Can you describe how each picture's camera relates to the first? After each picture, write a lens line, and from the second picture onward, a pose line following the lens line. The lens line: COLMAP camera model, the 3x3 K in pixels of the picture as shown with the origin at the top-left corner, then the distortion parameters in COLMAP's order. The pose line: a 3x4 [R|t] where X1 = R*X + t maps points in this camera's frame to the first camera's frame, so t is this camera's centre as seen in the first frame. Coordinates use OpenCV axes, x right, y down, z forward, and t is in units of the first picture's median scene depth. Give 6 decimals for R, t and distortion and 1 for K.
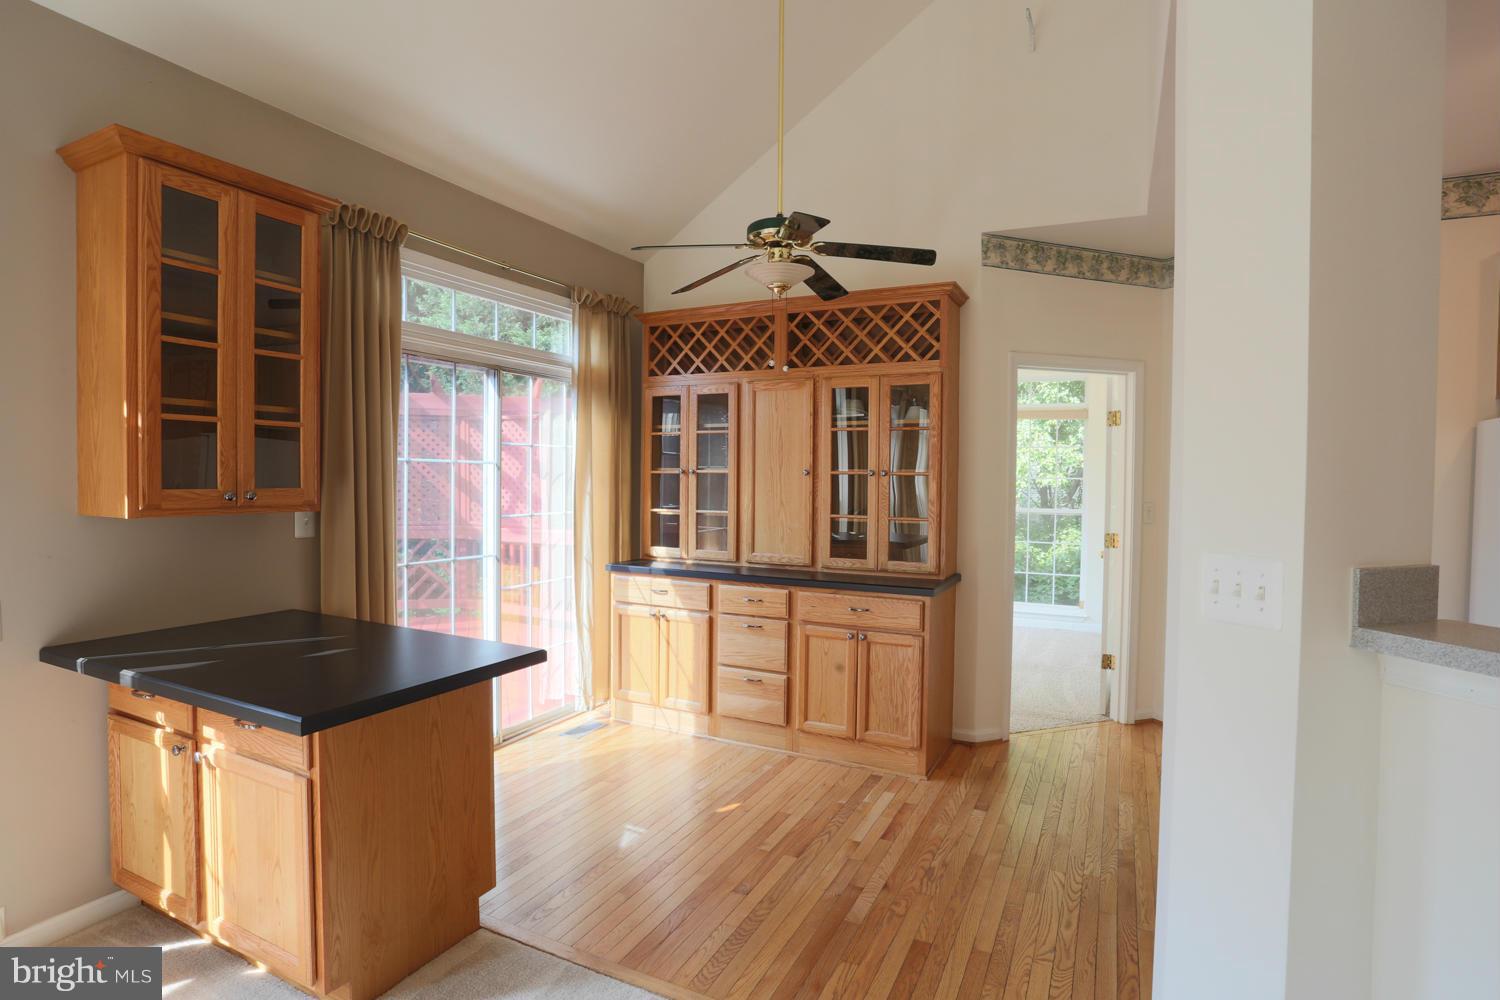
lens RADIAL K [[770.2, 0, 734.6], [0, 770.2, 495.3], [0, 0, 1]] dist [-0.082833, 0.036363]
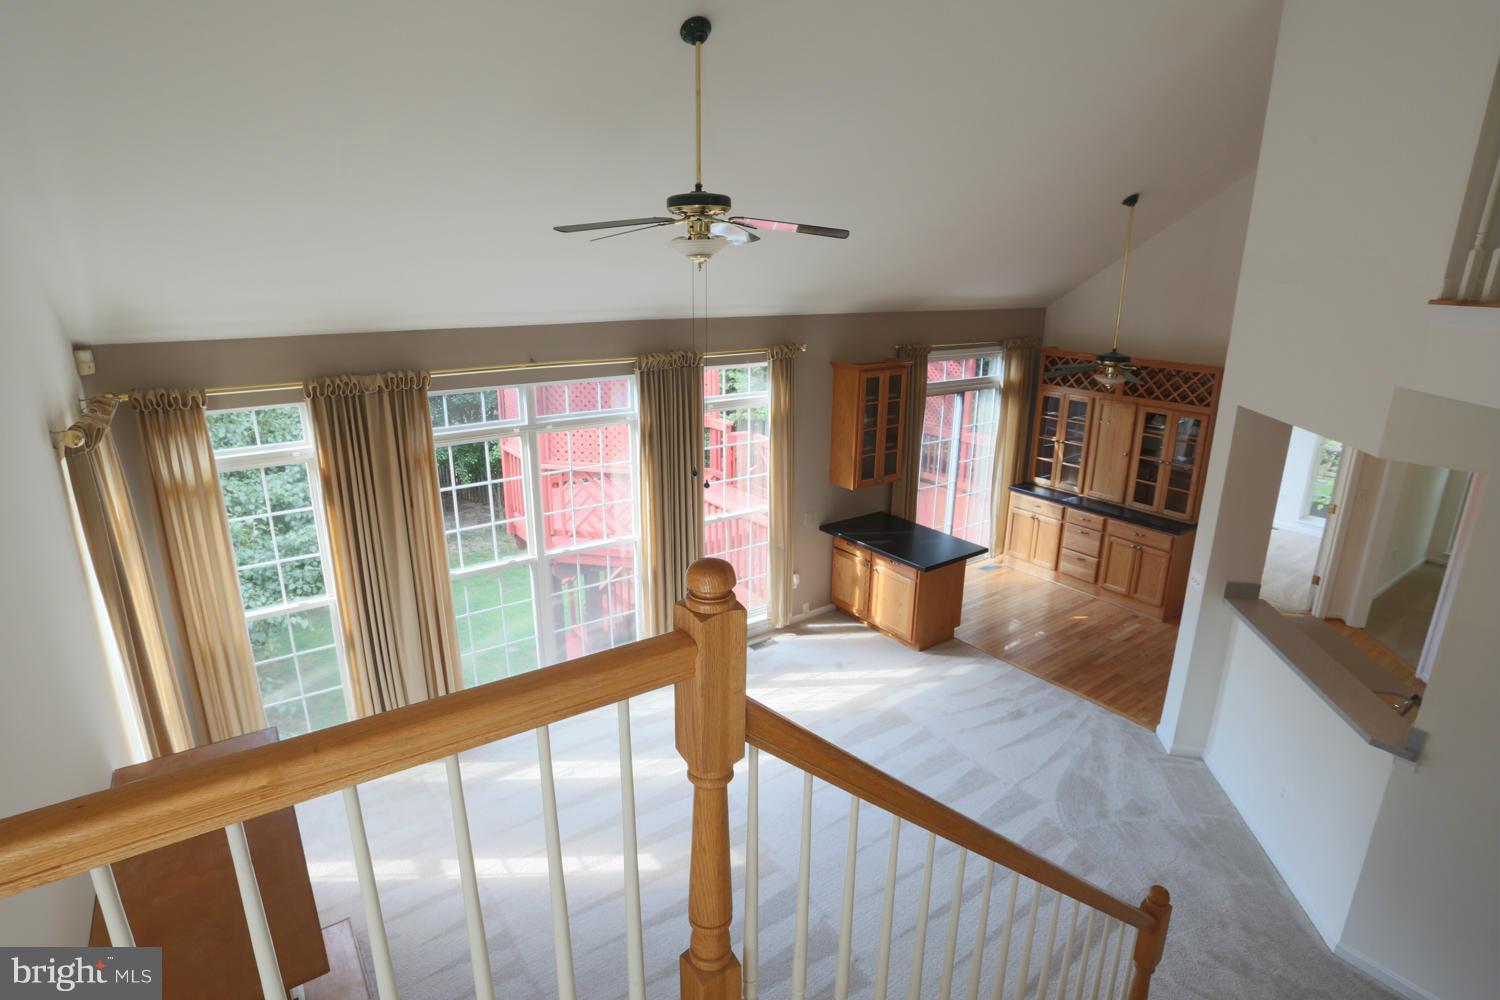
lens RADIAL K [[770.2, 0, 734.6], [0, 770.2, 495.3], [0, 0, 1]] dist [-0.082833, 0.036363]
pose [[0.883640, 0.123981, -0.451453, 0.093830], [-0.006508, 0.967457, 0.252952, -0.385564], [0.468122, -0.220580, 0.855690, -1.000786]]
